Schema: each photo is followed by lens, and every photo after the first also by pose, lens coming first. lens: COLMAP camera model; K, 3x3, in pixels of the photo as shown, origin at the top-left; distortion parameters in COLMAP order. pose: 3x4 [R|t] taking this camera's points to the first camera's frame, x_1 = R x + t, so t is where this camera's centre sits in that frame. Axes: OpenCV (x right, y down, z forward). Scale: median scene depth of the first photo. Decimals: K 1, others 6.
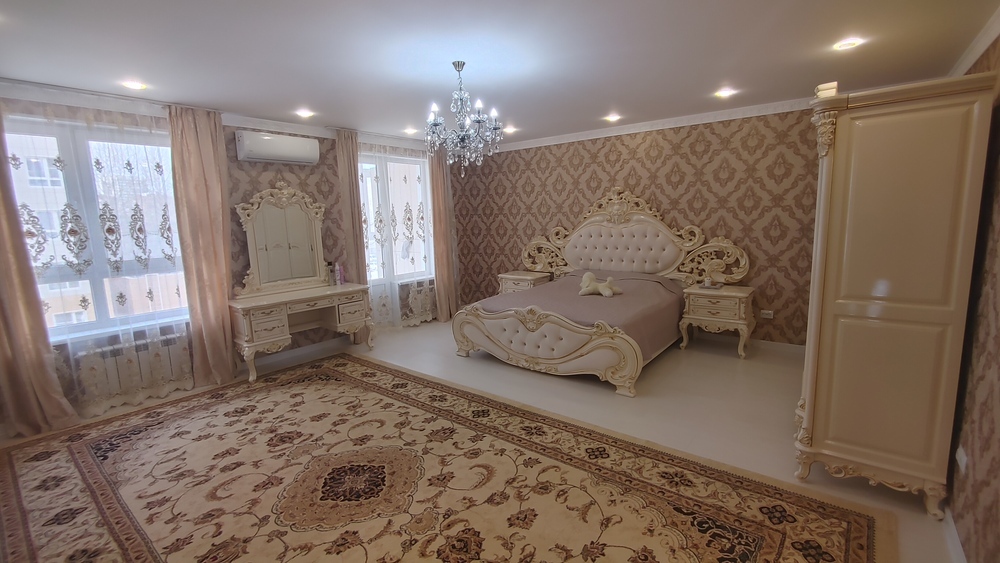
lens RADIAL K [[439.7, 0, 504.7], [0, 439.7, 281.8], [0, 0, 1]] dist [-0.000027, 0.000416]
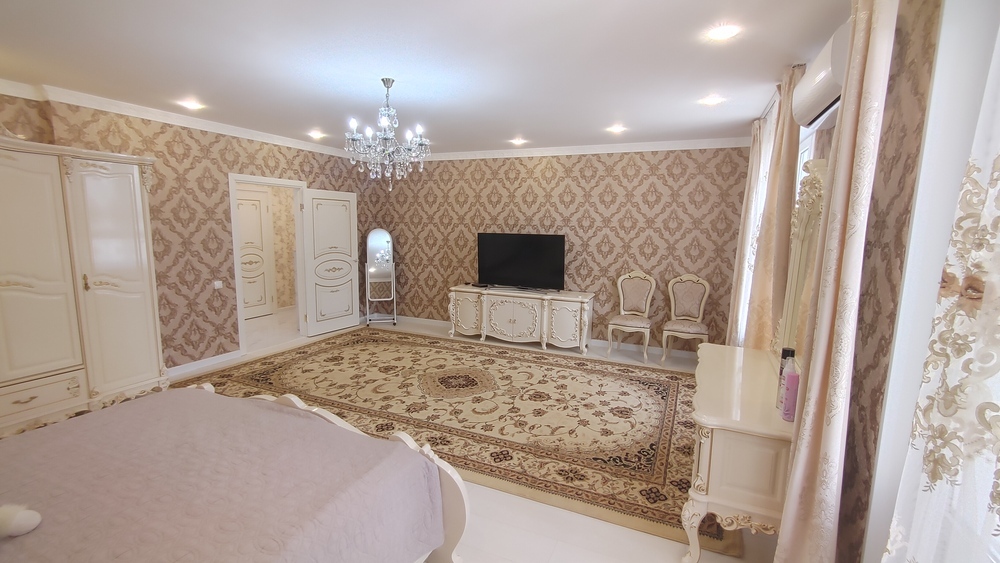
lens RADIAL K [[436.3, 0, 498.5], [0, 436.3, 284.1], [0, 0, 1]] dist [0.001940, 0.000049]
pose [[-0.970482, 0.041996, -0.237489, -0.083275], [-0.029392, 0.956787, 0.289301, -0.303314], [0.239375, 0.287742, -0.927310, 1.891380]]
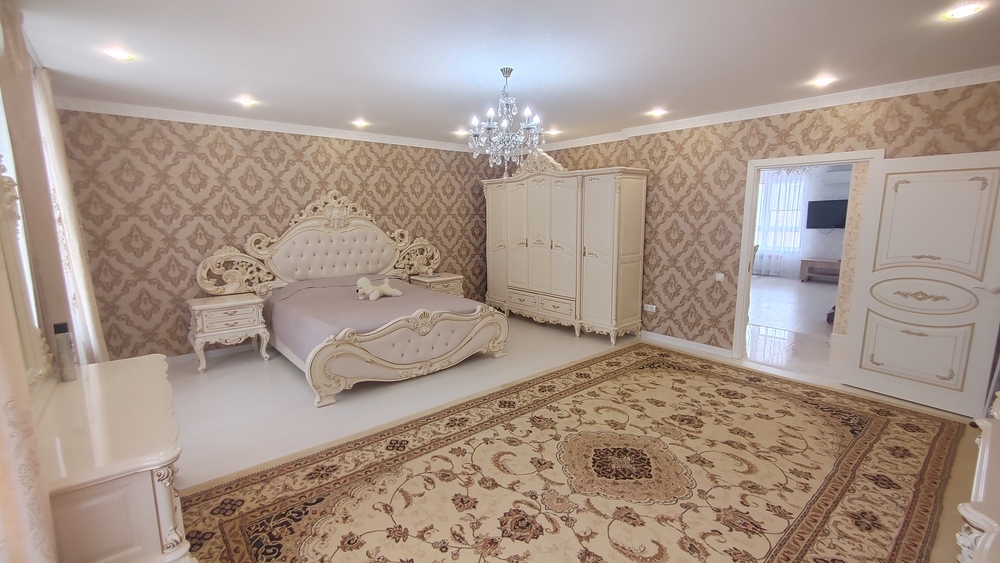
lens RADIAL K [[436.1, 0, 500.0], [0, 436.1, 281.5], [0, 0, 1]] dist [-0.004824, -0.000124]
pose [[0.199227, -0.122394, 0.972280, -1.037880], [0.146609, 0.984726, 0.093920, -0.089278], [-0.968924, 0.123834, 0.214128, 0.760688]]
